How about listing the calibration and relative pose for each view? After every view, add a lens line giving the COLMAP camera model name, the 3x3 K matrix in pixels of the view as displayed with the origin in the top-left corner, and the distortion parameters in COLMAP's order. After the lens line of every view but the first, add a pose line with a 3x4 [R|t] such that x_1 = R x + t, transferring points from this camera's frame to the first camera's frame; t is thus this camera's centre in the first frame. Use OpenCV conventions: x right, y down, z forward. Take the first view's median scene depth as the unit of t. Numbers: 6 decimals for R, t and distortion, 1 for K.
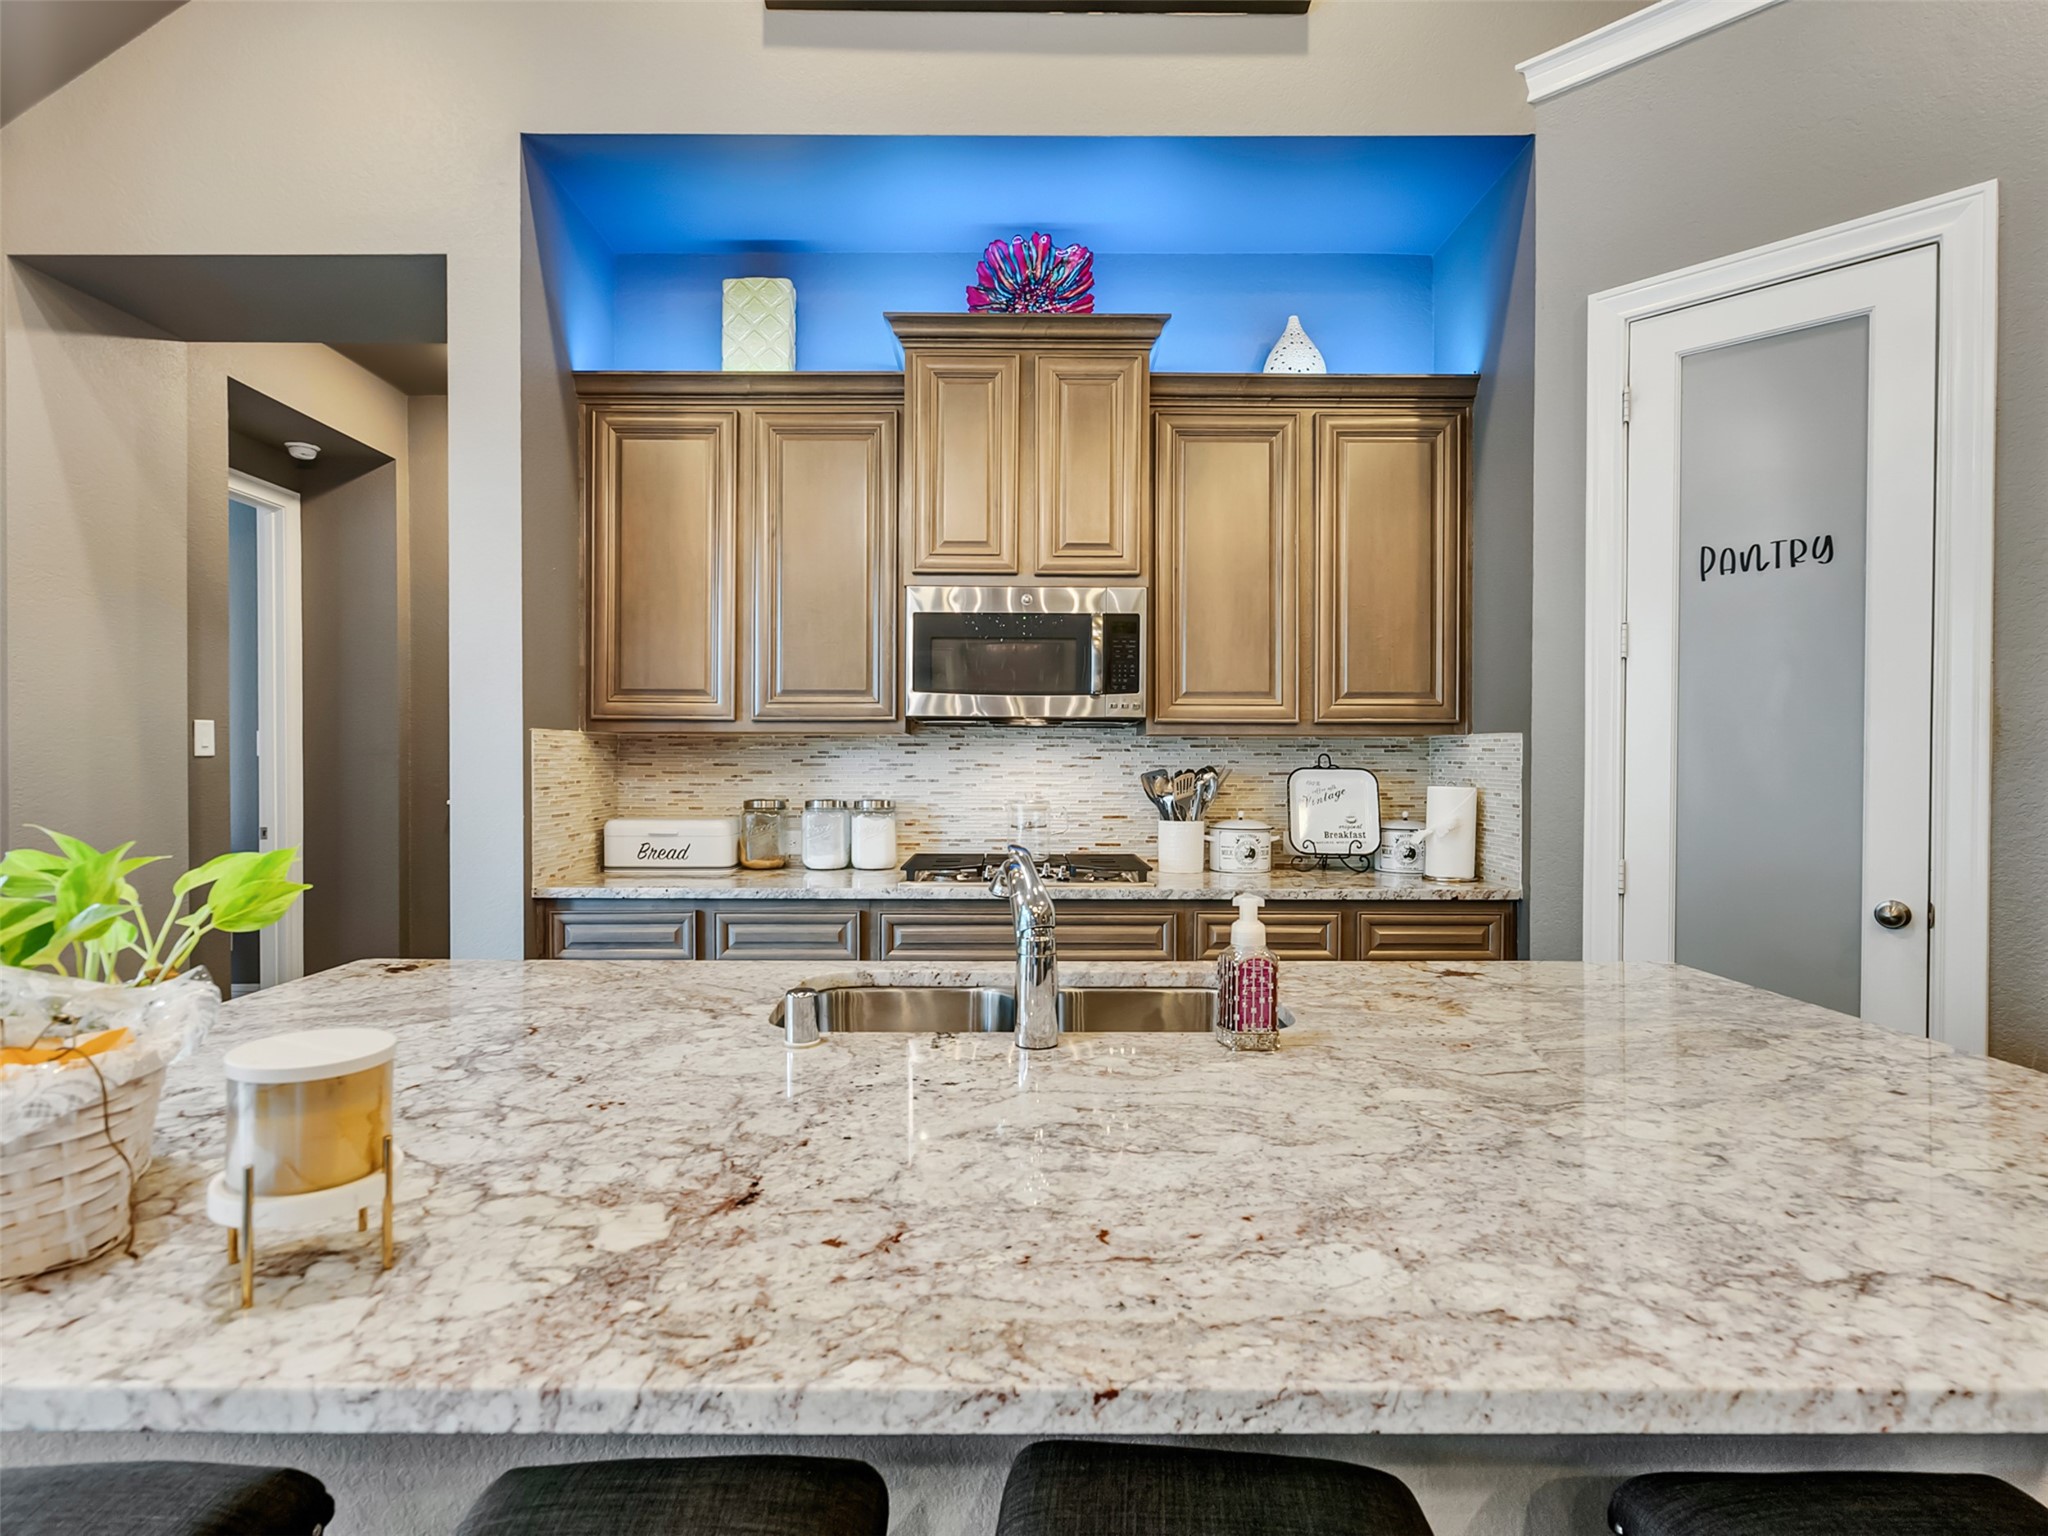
lens RADIAL K [[1047.1, 0, 1008.8], [0, 1047.1, 765.6], [0, 0, 1]] dist [-0.004406, 0.003640]
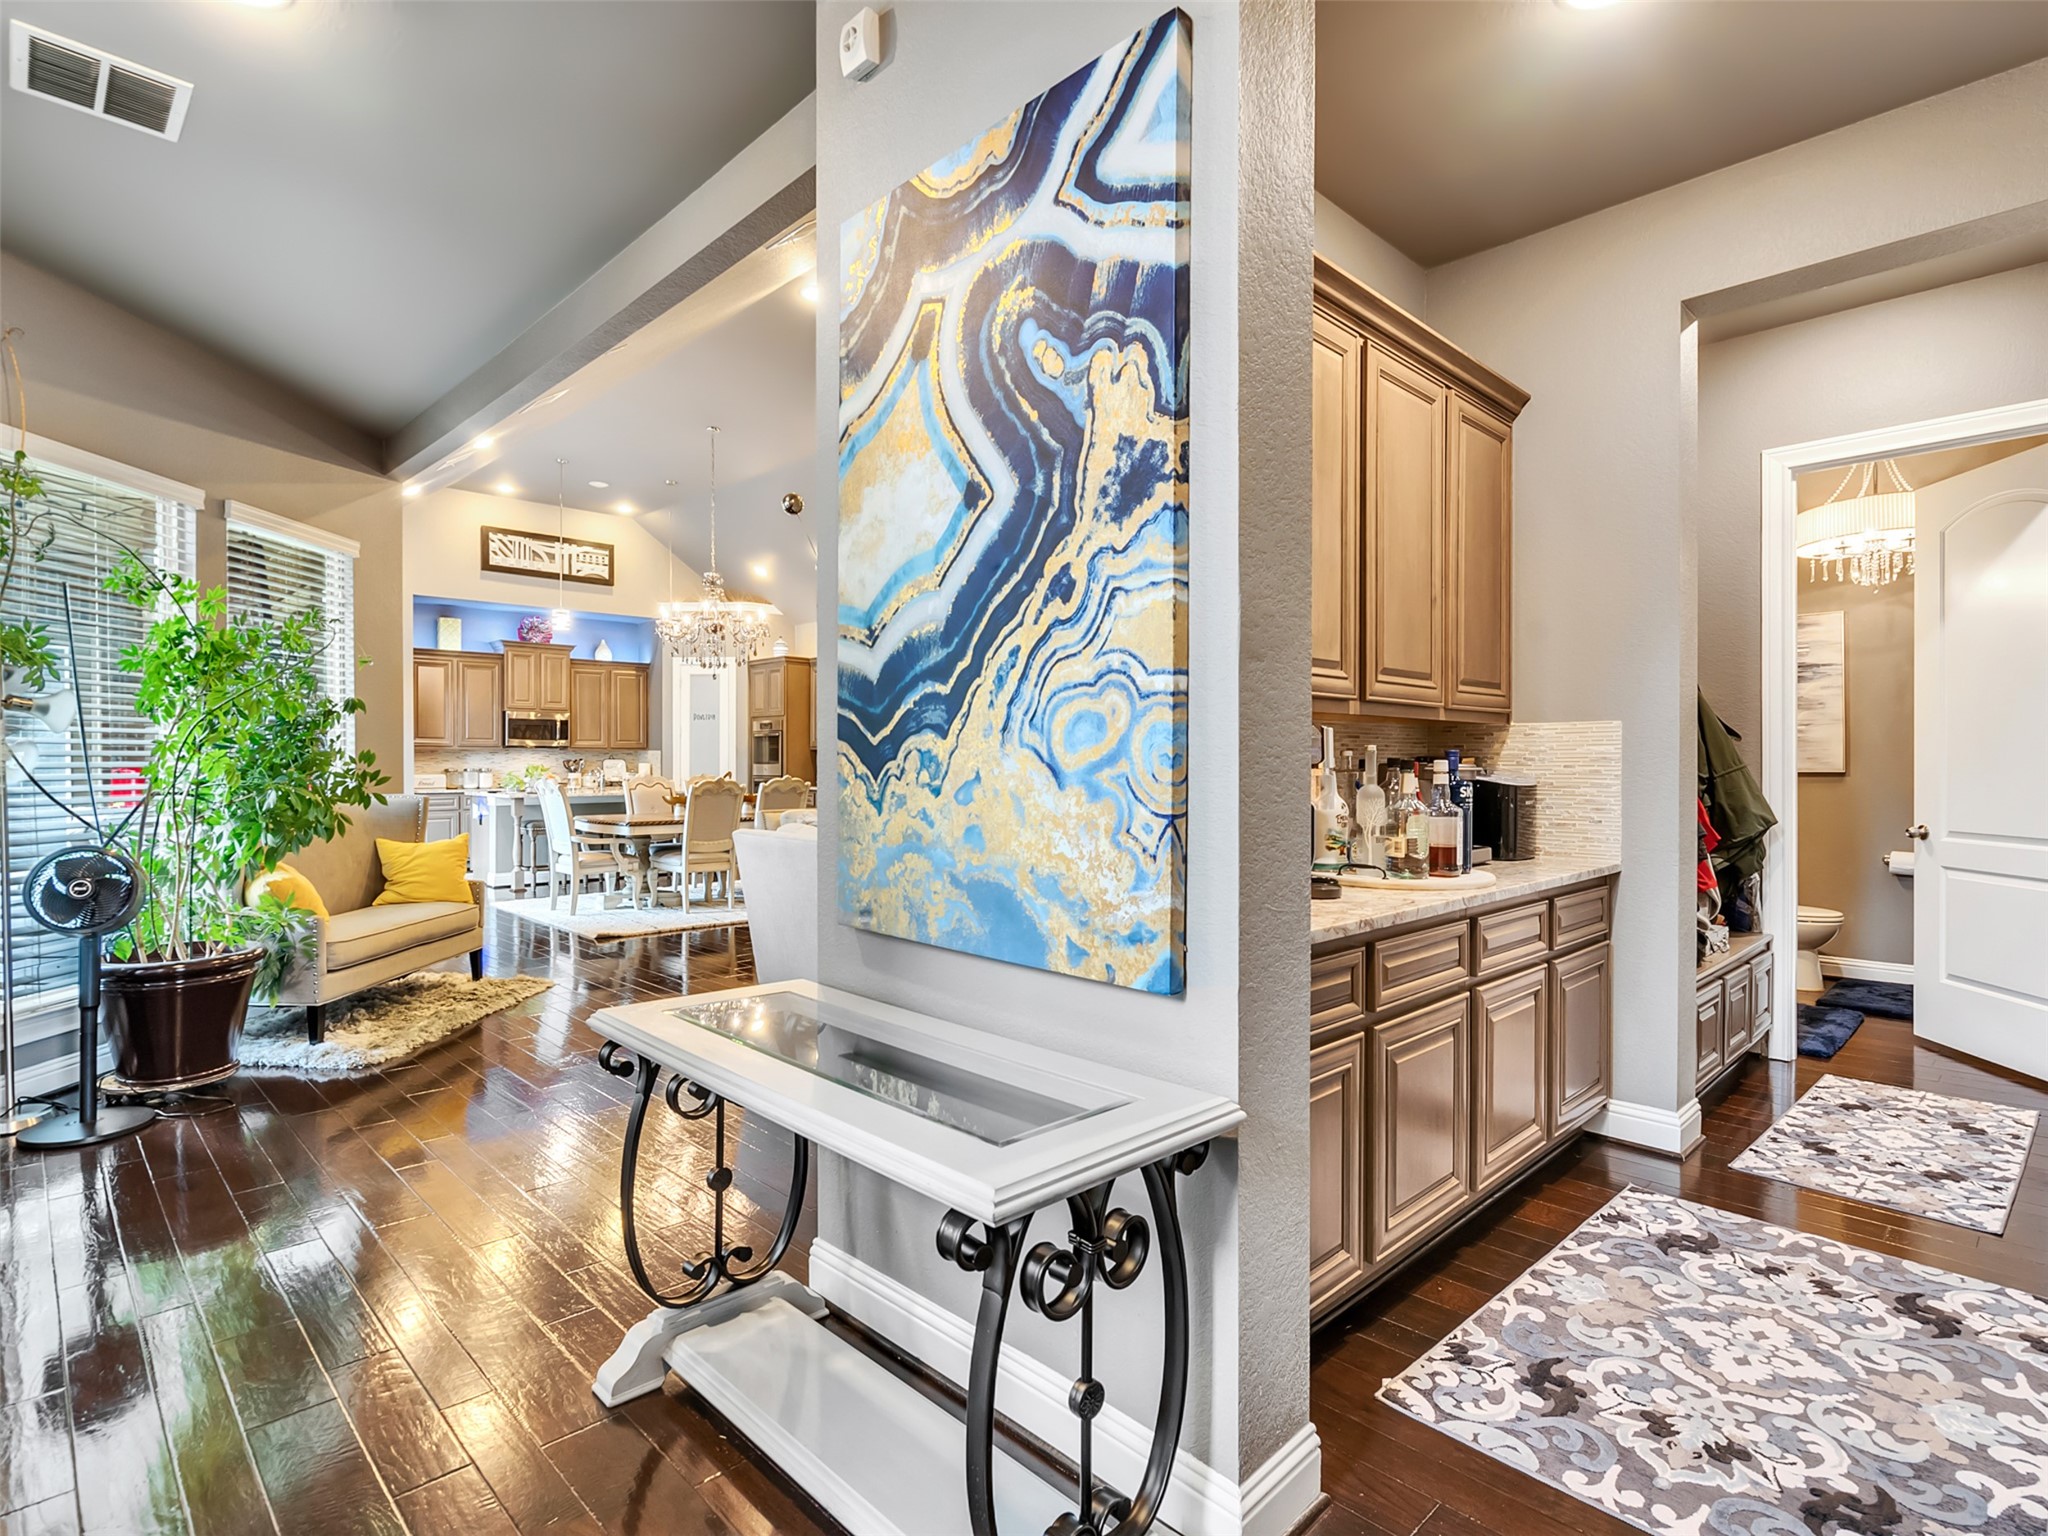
lens RADIAL K [[1047.1, 0, 1002.8], [0, 1047.1, 767.5], [0, 0, 1]] dist [-0.004406, 0.003640]
pose [[0.722566, -0.005189, 0.691282, -1.366792], [0.006121, 0.999981, 0.001109, 0.039086], [-0.691274, 0.003430, 0.722584, -2.871163]]
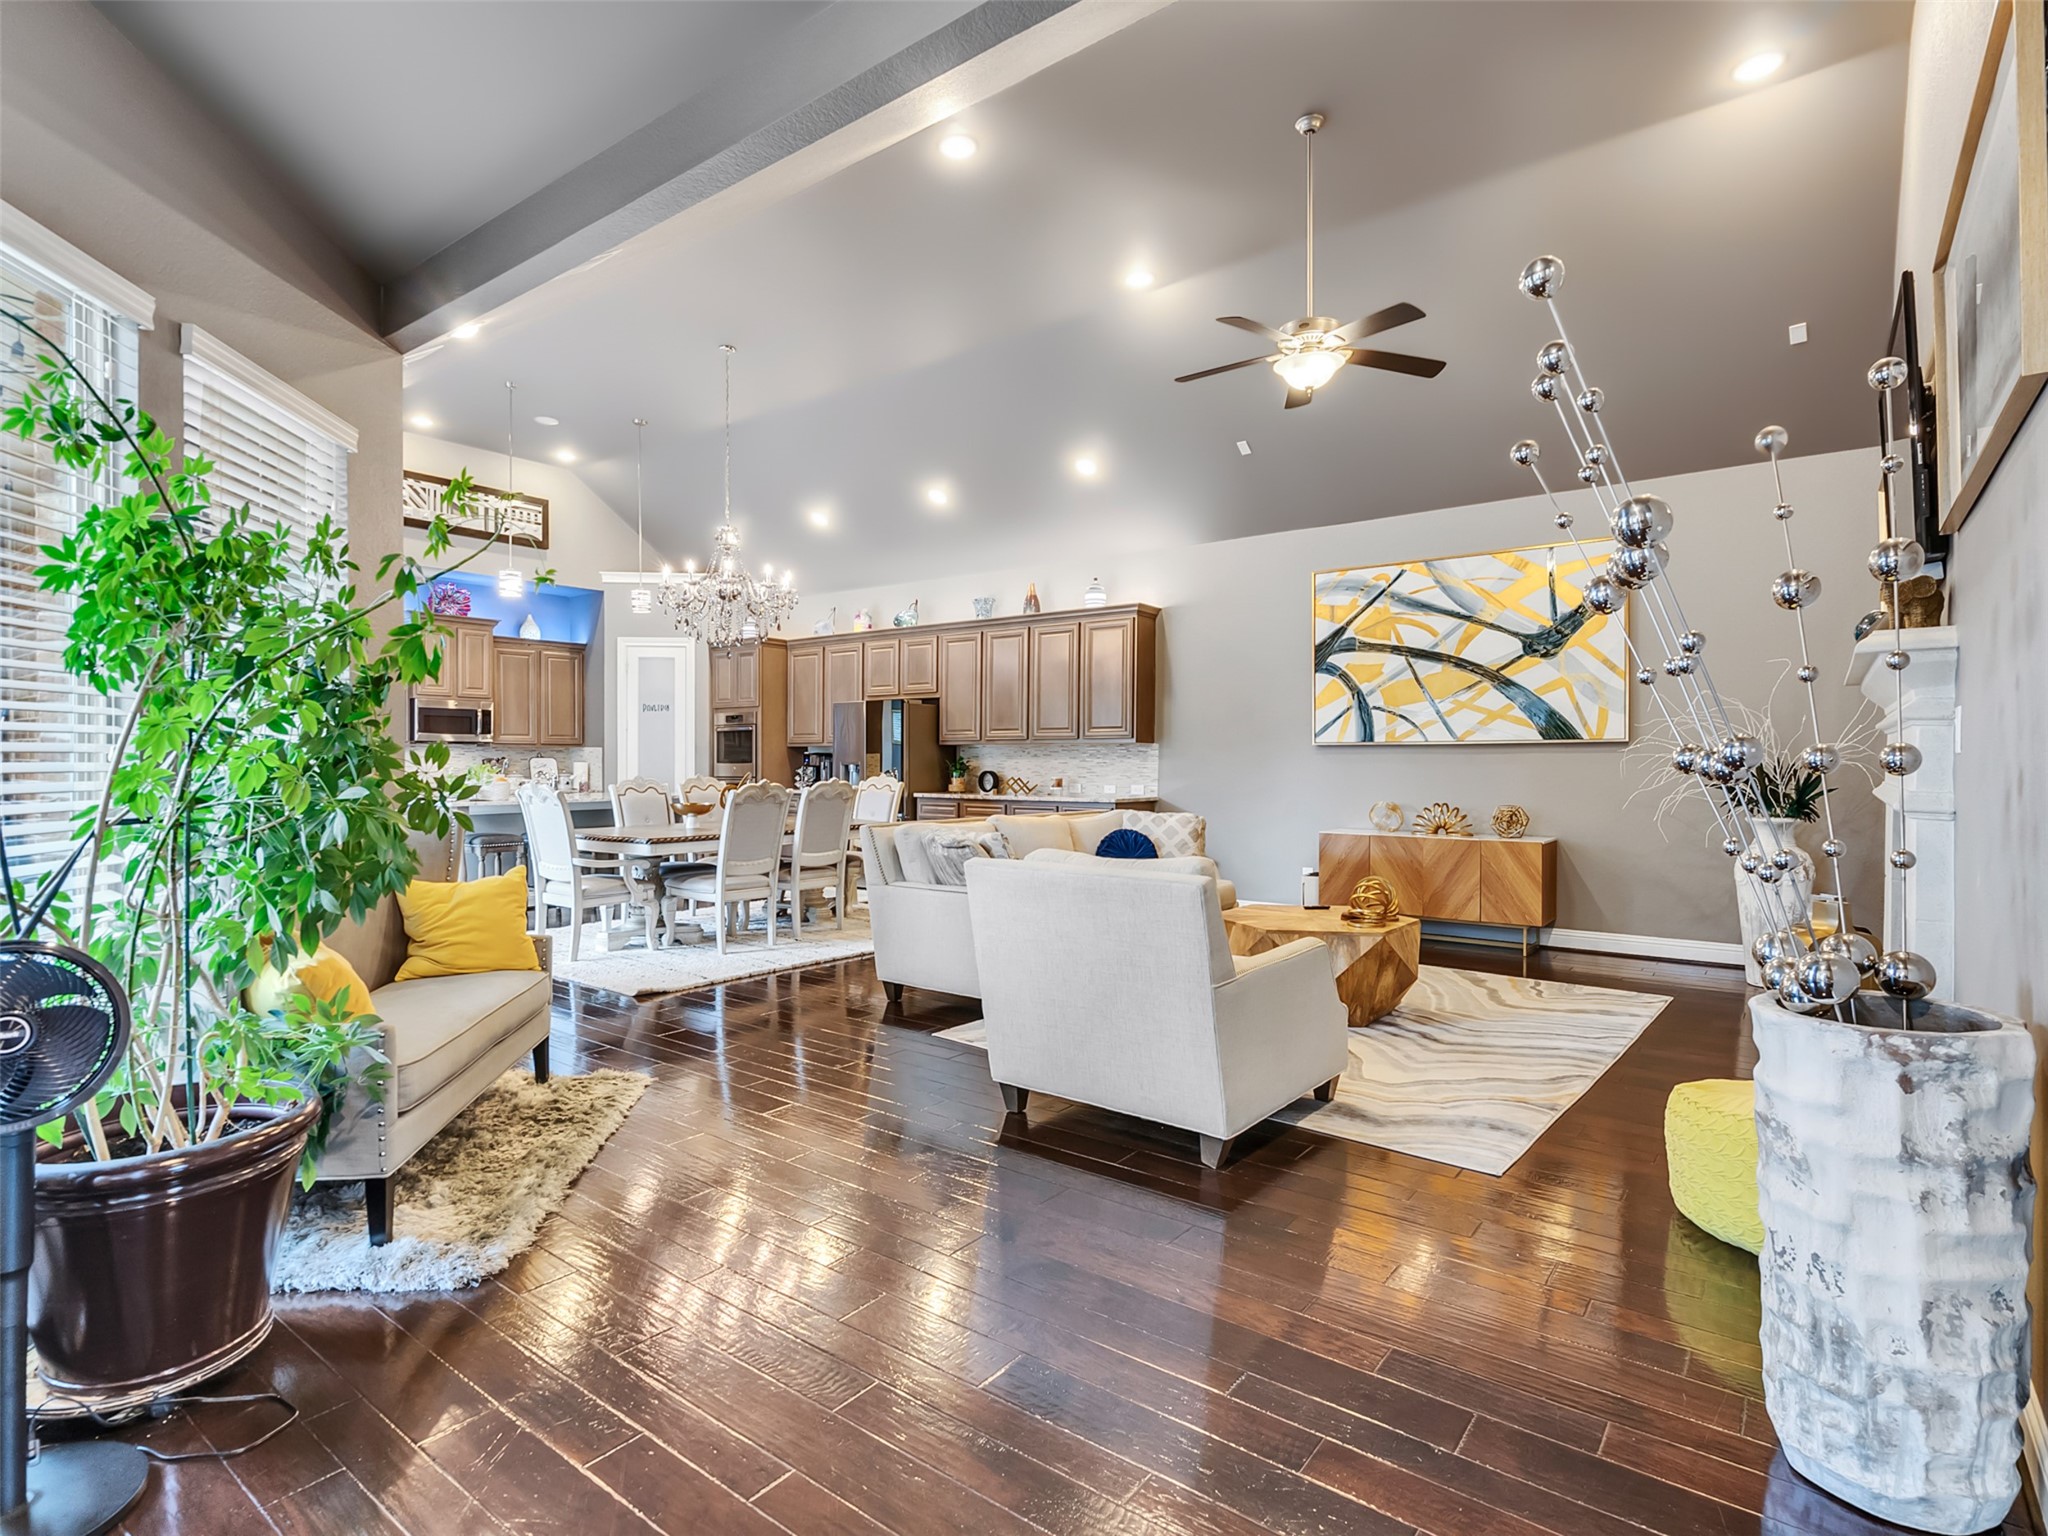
lens RADIAL K [[1047.1, 0, 1004.7], [0, 1047.1, 765.5], [0, 0, 1]] dist [-0.004406, 0.003640]
pose [[0.615069, -0.005506, 0.788454, -1.406031], [0.006930, 0.999975, 0.001577, 0.033367], [-0.788443, 0.004494, 0.615091, -2.178690]]
